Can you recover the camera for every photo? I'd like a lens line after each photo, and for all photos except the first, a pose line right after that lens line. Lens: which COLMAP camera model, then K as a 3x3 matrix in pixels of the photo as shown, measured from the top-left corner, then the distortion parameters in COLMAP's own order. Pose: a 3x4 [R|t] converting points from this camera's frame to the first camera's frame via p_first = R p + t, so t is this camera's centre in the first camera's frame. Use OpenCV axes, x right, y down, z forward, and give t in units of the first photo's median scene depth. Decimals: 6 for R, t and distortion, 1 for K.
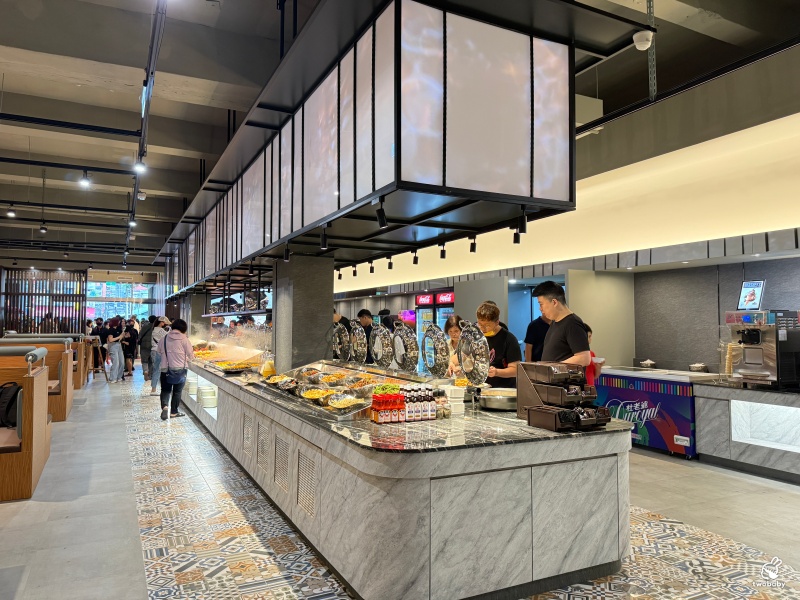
lens RADIAL K [[569.5, 0, 400.5], [0, 569.5, 297.4], [0, 0, 1]] dist [0.056557, -0.010950]
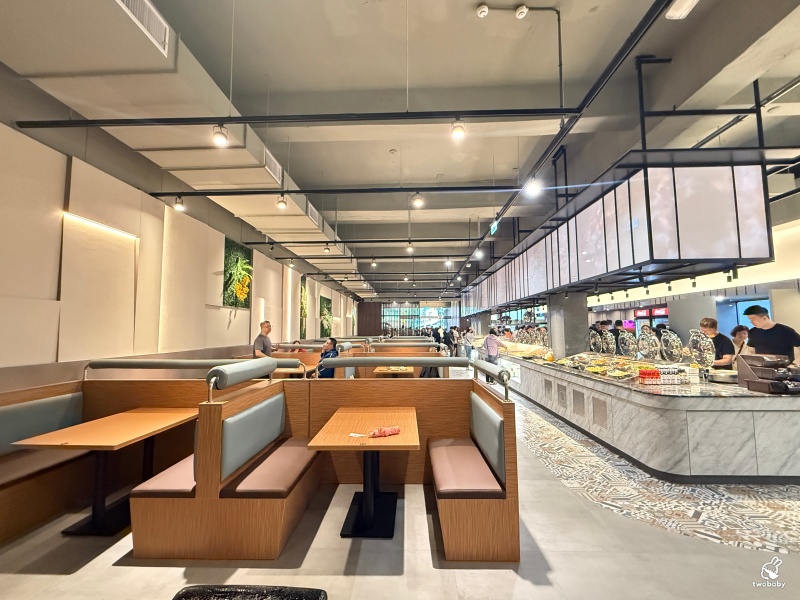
lens RADIAL K [[373.8, 0, 397.9], [0, 373.8, 298.0], [0, 0, 1]] dist [0.000810, 0.000629]
pose [[0.874717, -0.051958, -0.481841, -0.133278], [0.033805, 0.998356, -0.046288, -0.036623], [0.483454, 0.024200, 0.875035, -0.474427]]
